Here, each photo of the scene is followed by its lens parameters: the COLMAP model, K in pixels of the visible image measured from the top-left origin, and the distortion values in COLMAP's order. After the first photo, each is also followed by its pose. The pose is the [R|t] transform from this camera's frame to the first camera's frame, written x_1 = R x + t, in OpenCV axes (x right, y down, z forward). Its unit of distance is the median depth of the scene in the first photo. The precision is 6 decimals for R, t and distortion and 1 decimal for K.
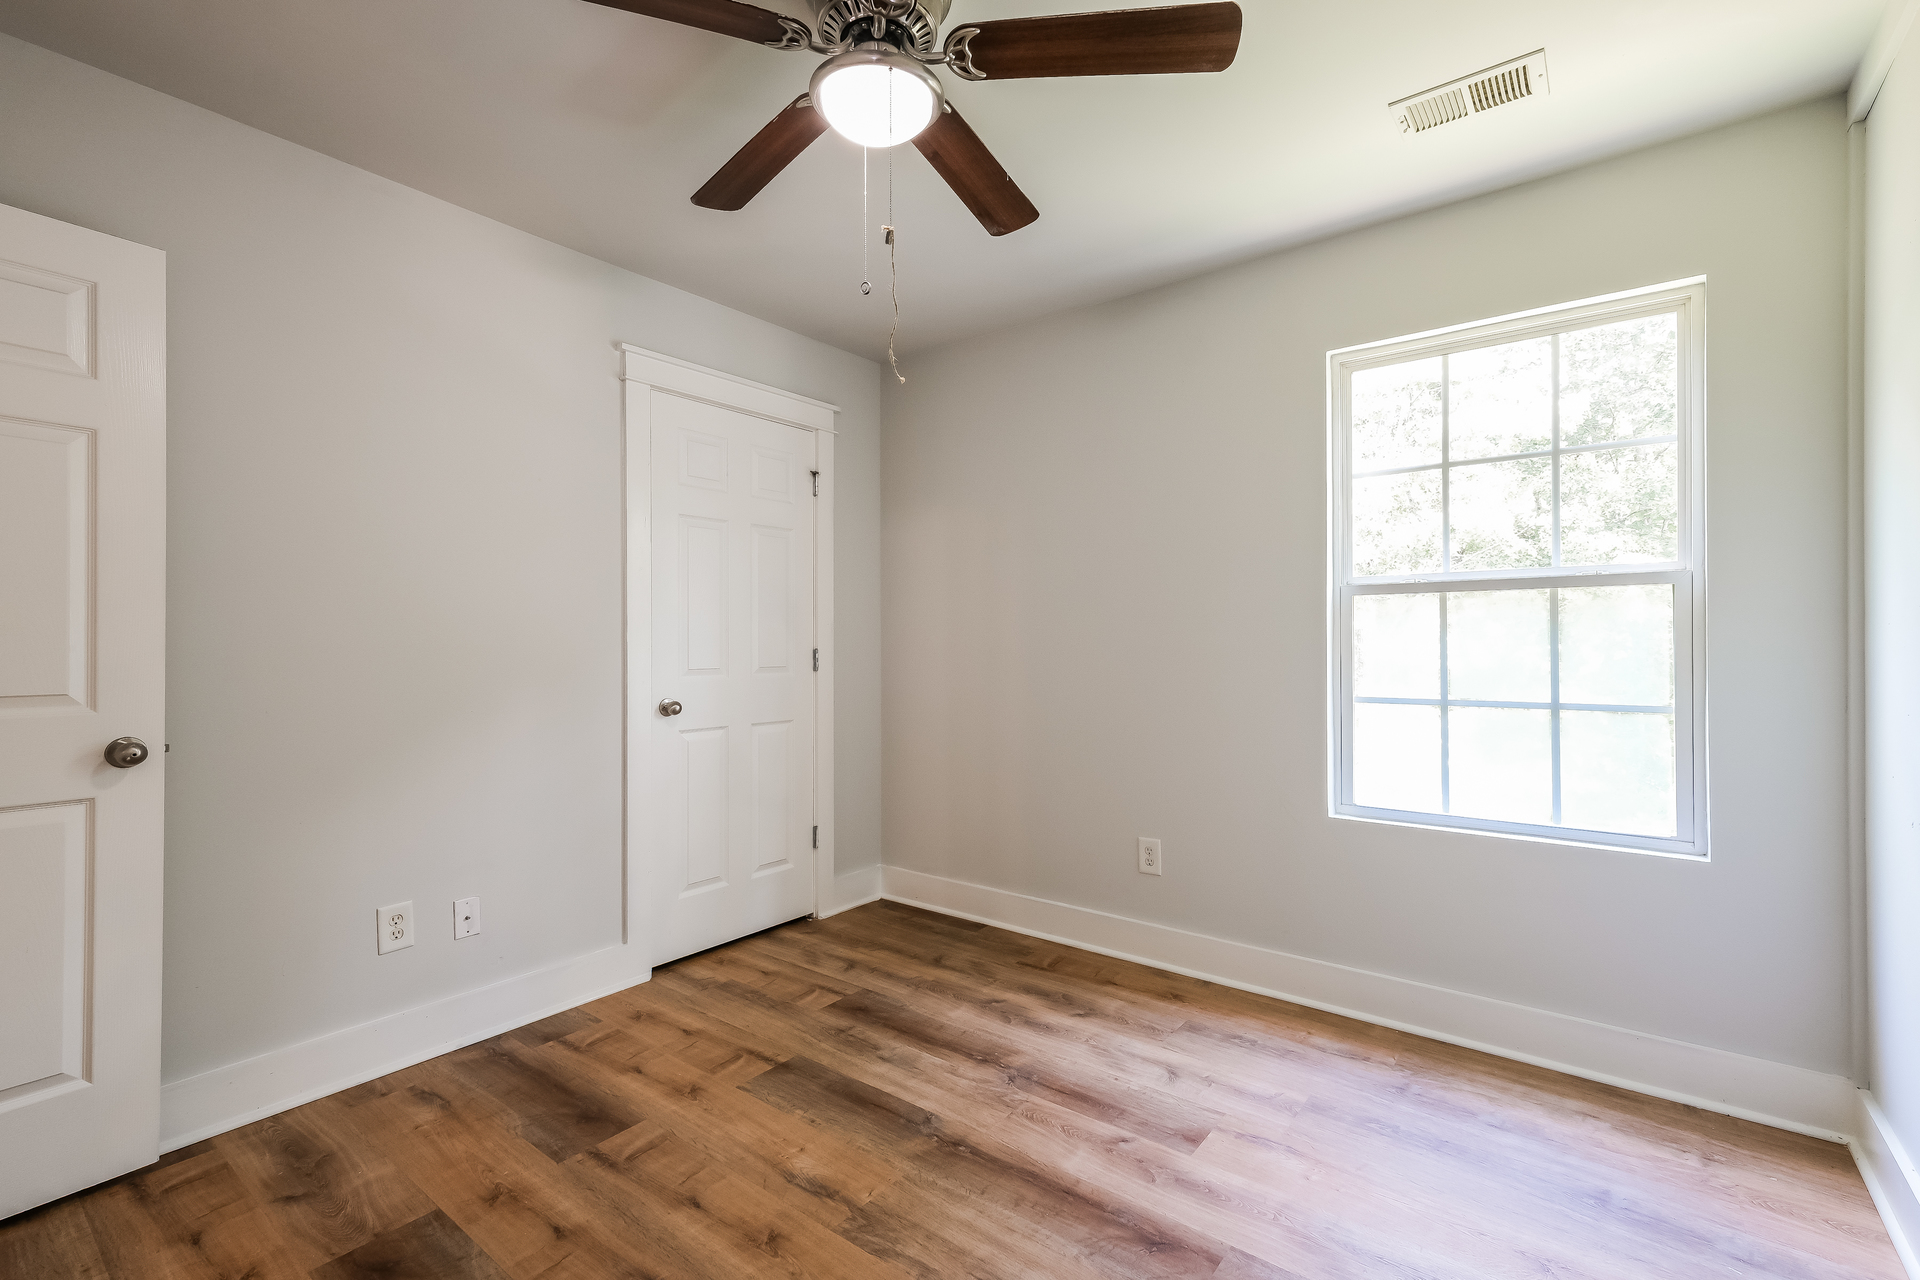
lens RADIAL K [[839.2, 0, 950.5], [0, 839.2, 646.8], [0, 0, 1]] dist [0.008770, 0.000362]
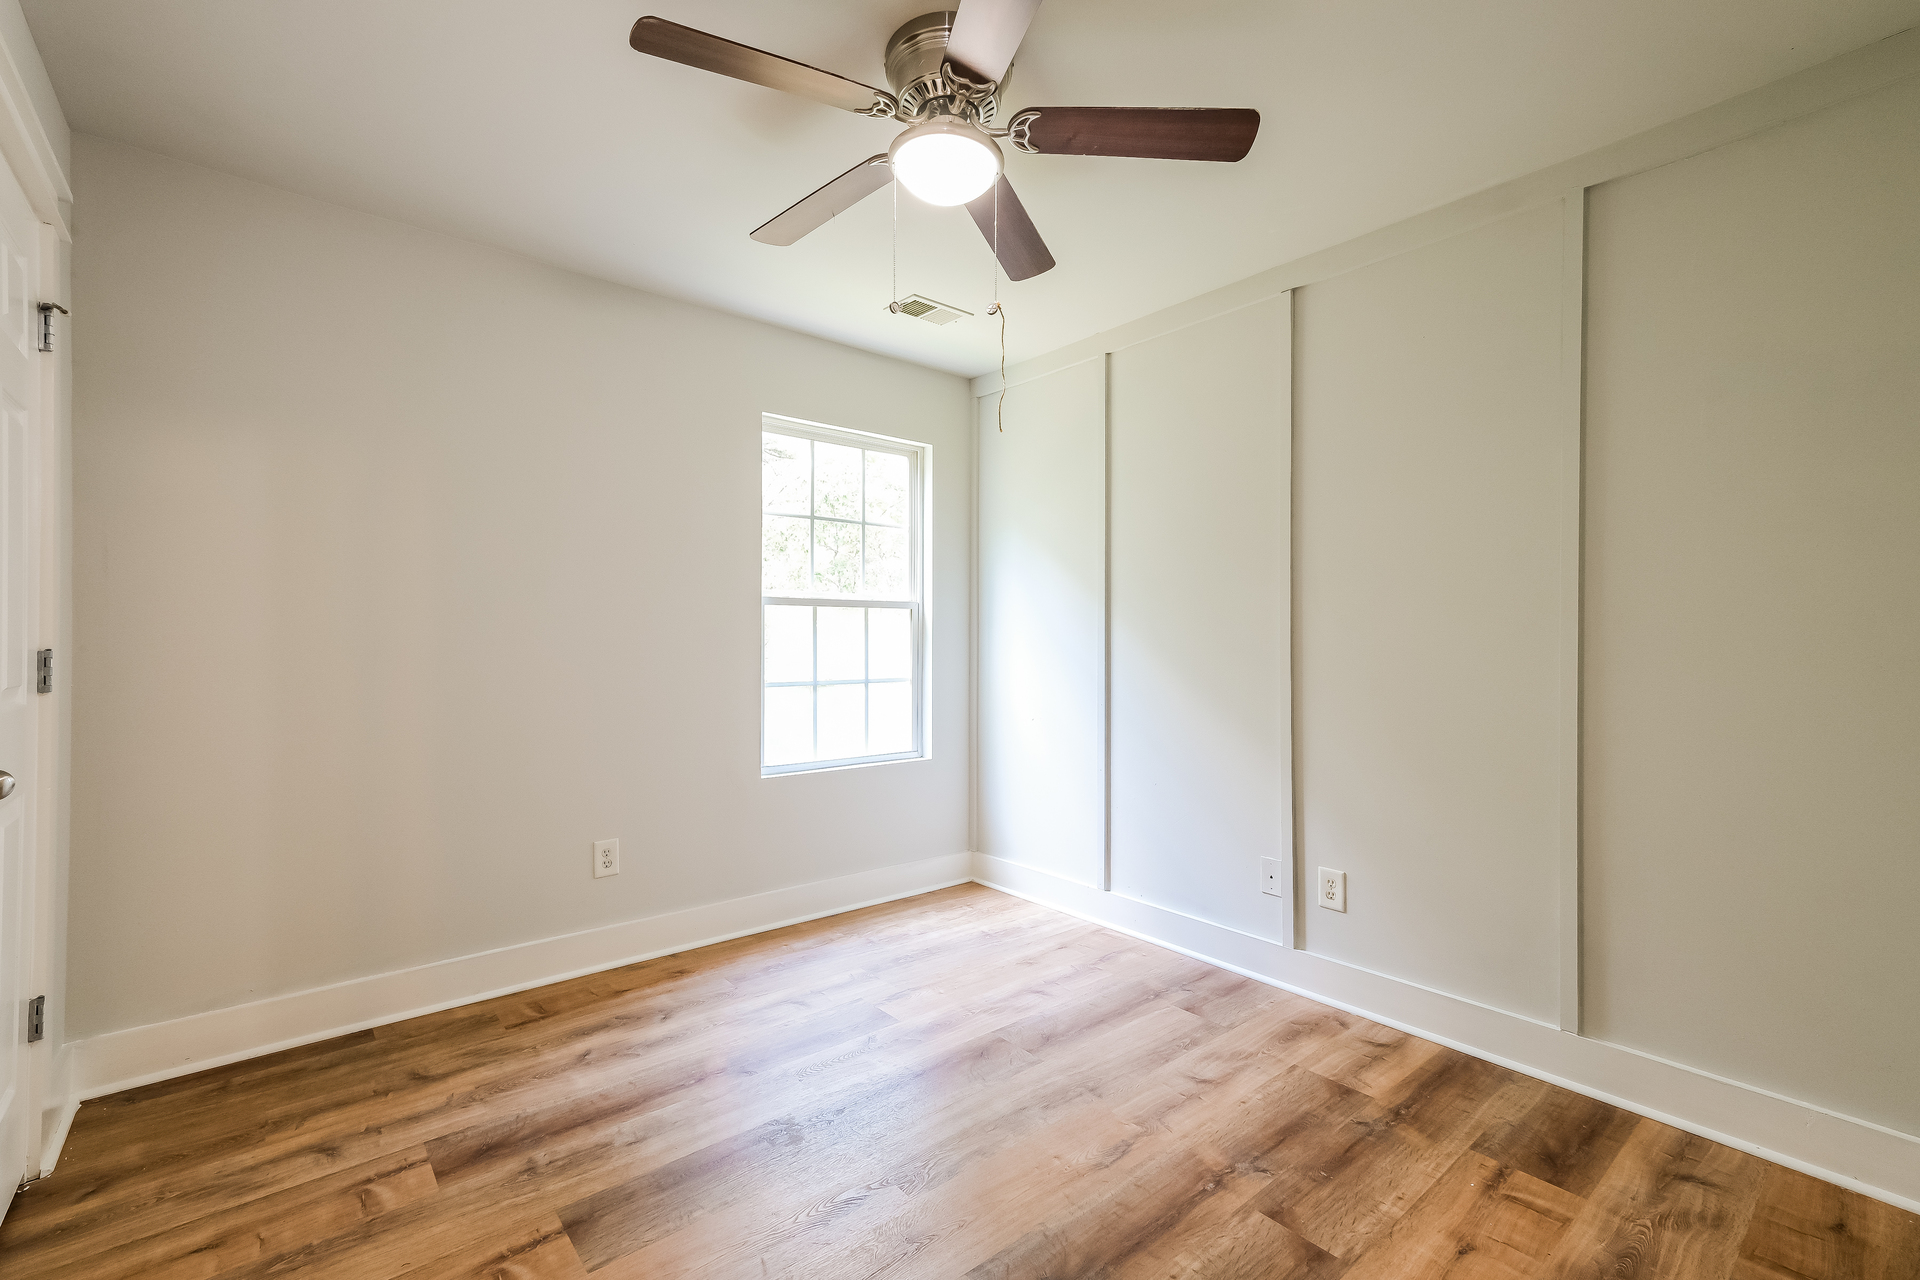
lens RADIAL K [[839.2, 0, 950.7], [0, 839.2, 640.5], [0, 0, 1]] dist [0.008770, 0.000362]
pose [[0.201049, 0.004090, 0.979573, -0.724364], [-0.000087, 0.999991, -0.004158, -0.000700], [-0.979581, 0.000751, 0.201047, 0.459698]]
